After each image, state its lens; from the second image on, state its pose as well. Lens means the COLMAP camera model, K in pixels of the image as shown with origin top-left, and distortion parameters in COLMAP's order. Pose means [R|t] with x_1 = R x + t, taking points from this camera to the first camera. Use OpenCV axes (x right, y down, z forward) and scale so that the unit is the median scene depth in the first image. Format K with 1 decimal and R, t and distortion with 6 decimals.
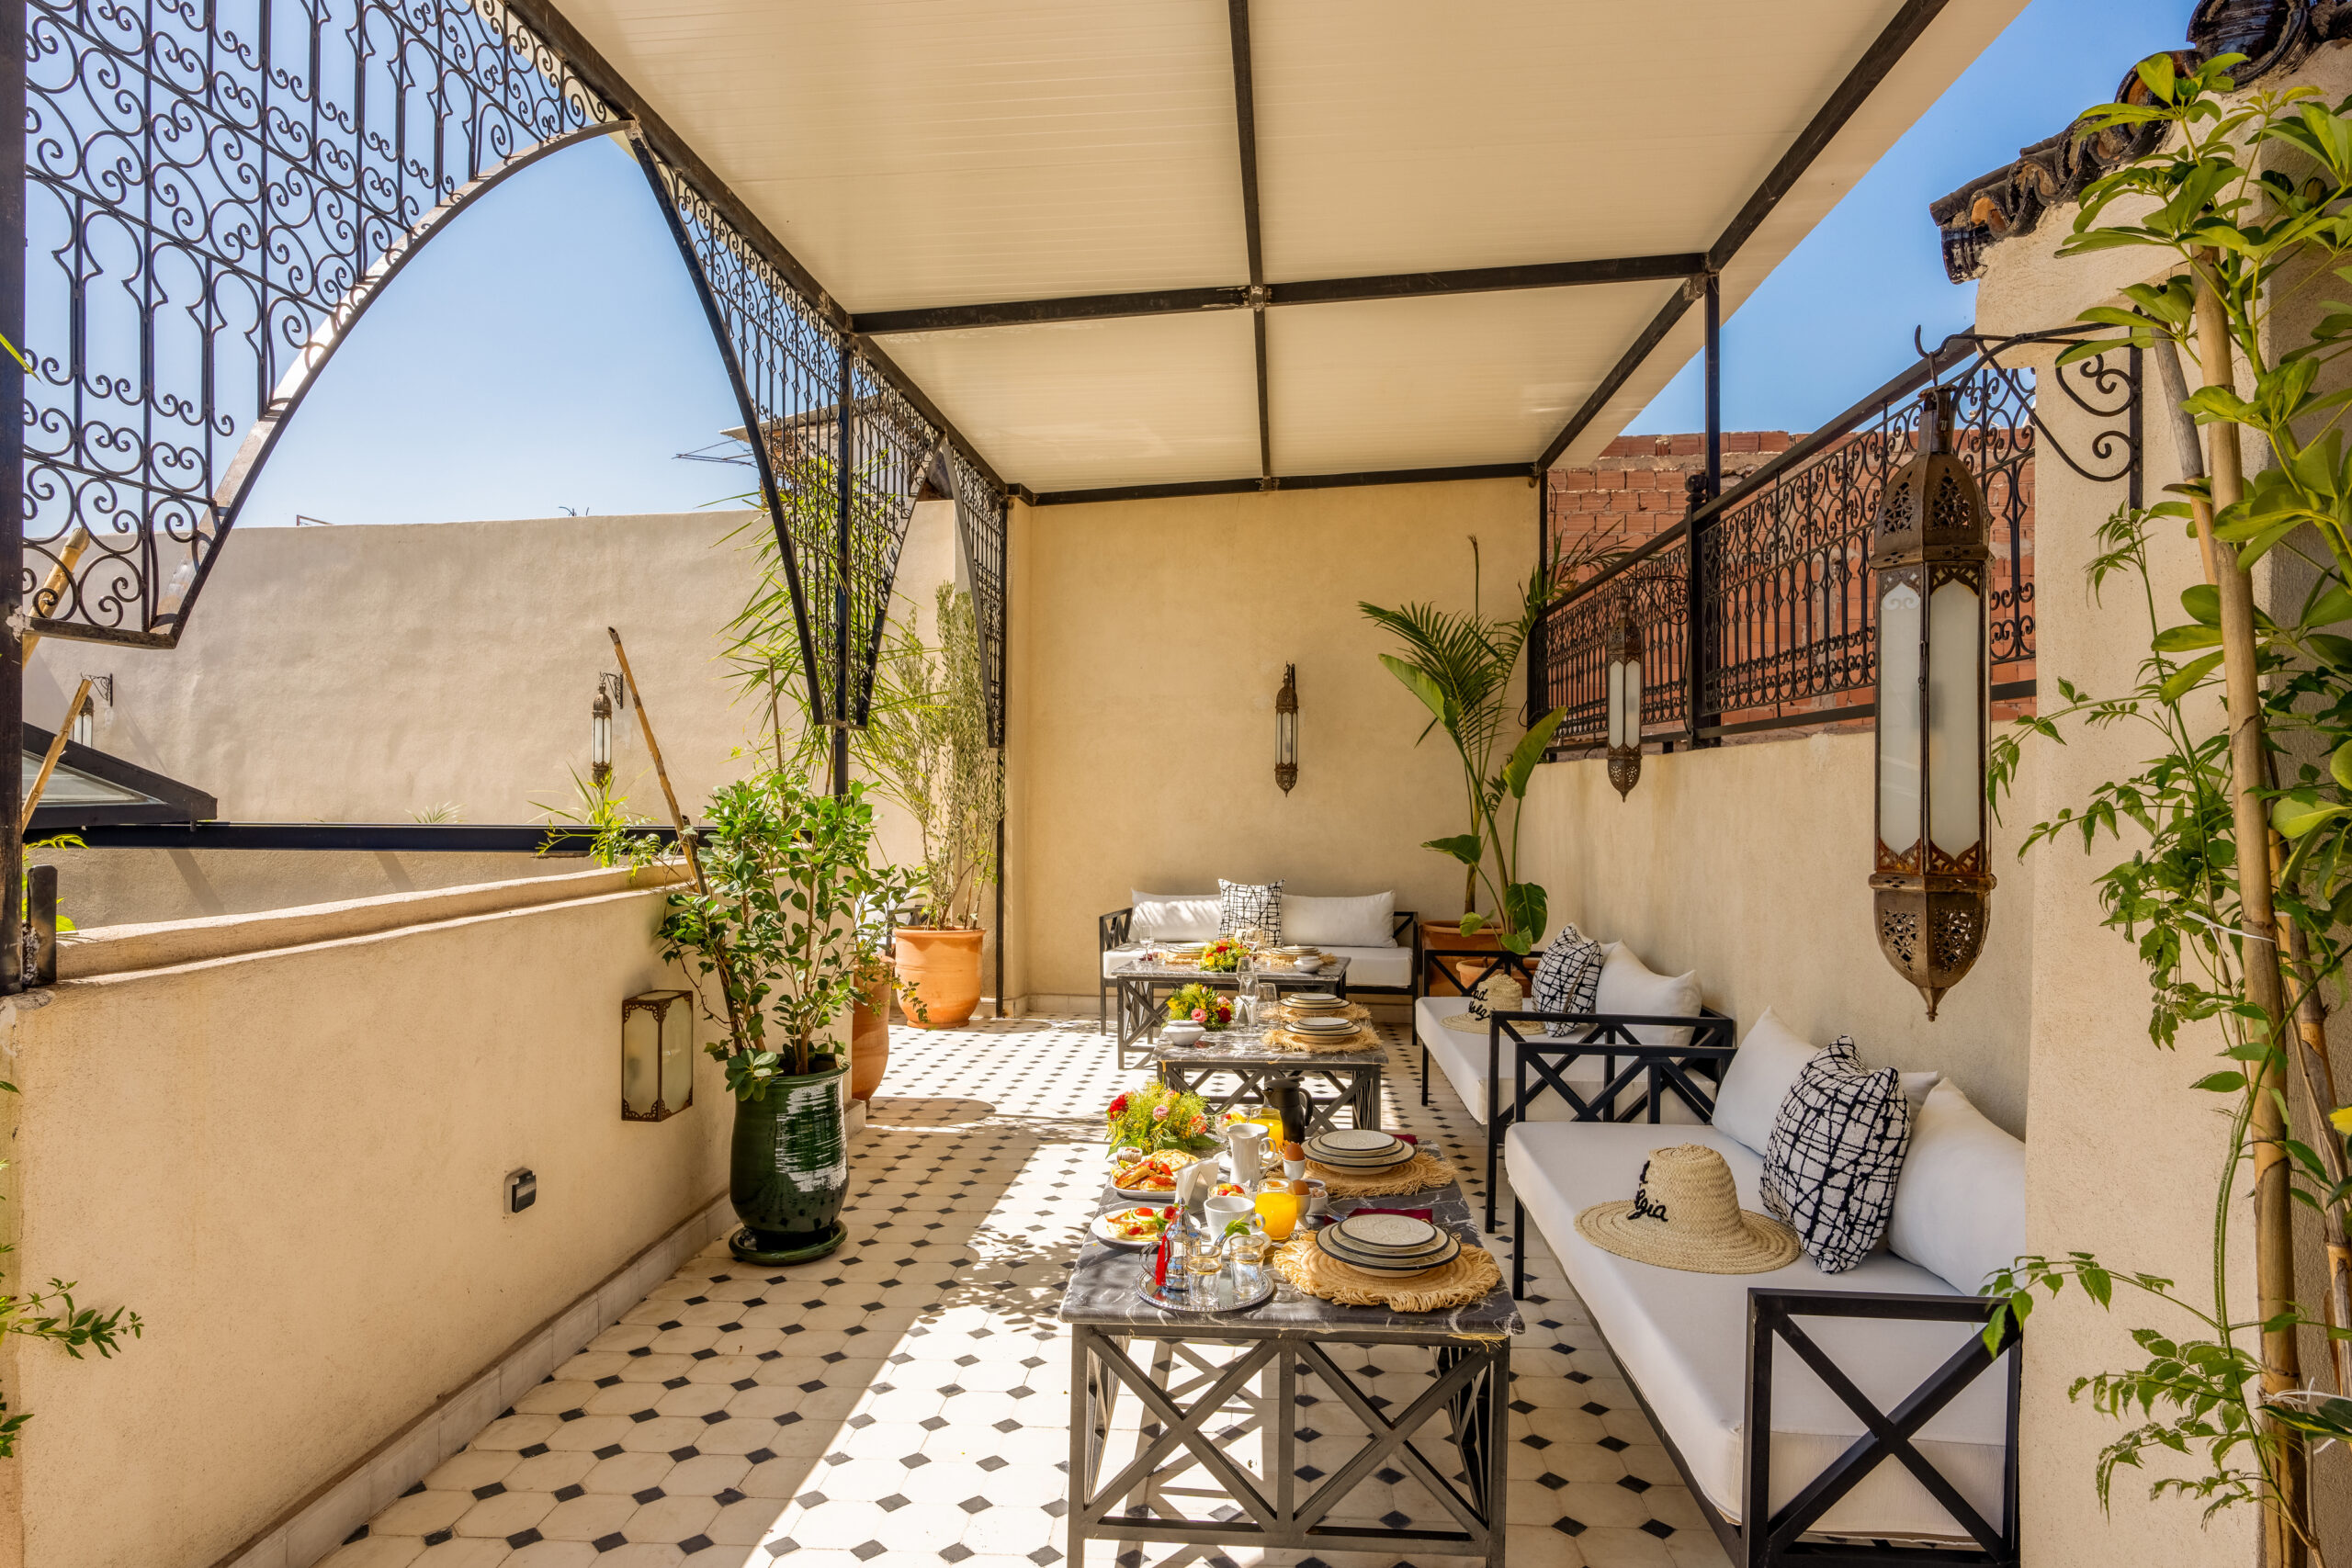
lens RADIAL K [[1327.7, 0, 1176.0], [0, 1327.7, 784.0], [0, 0, 1]] dist [-0.005338, -0.000749]
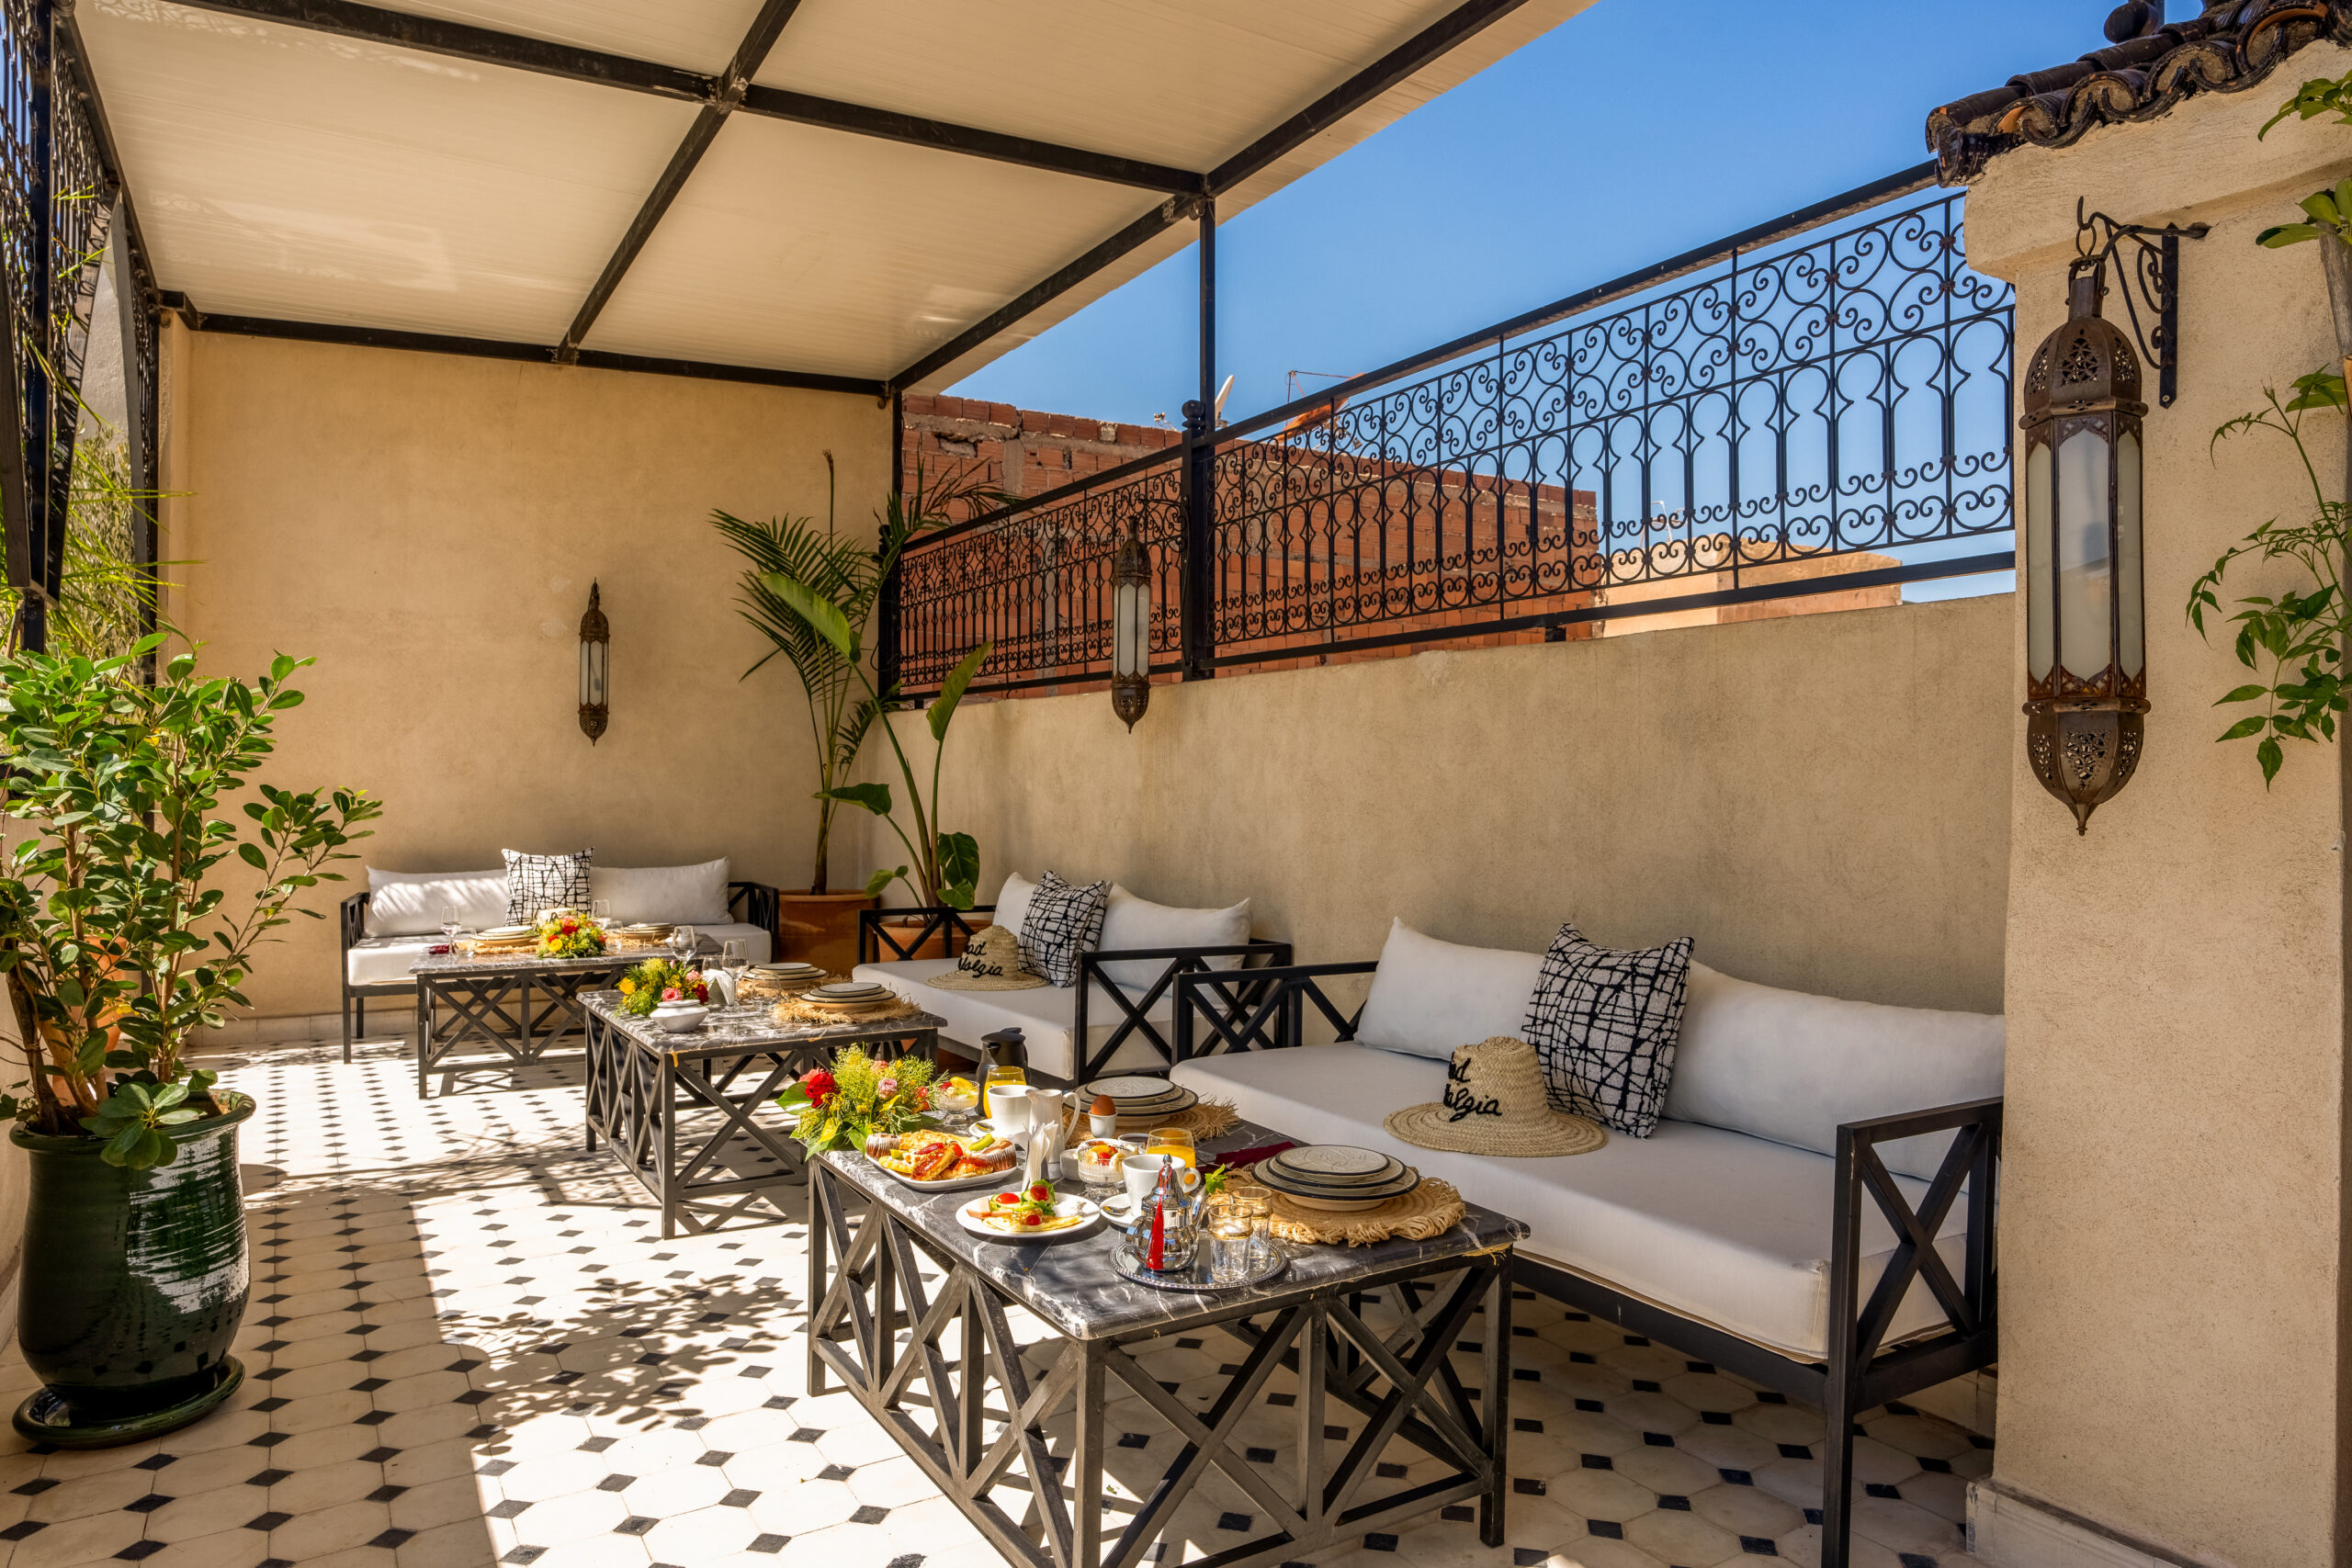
lens RADIAL K [[1425.0, 0, 1176.0], [0, 1425.0, 784.0], [0, 0, 1]] dist [-0.001017, -0.000653]
pose [[0.813979, 0.000141, 0.580895, -0.282743], [-0.005850, 0.999951, 0.007955, 0.051259], [-0.580865, -0.009874, 0.813940, 0.186342]]
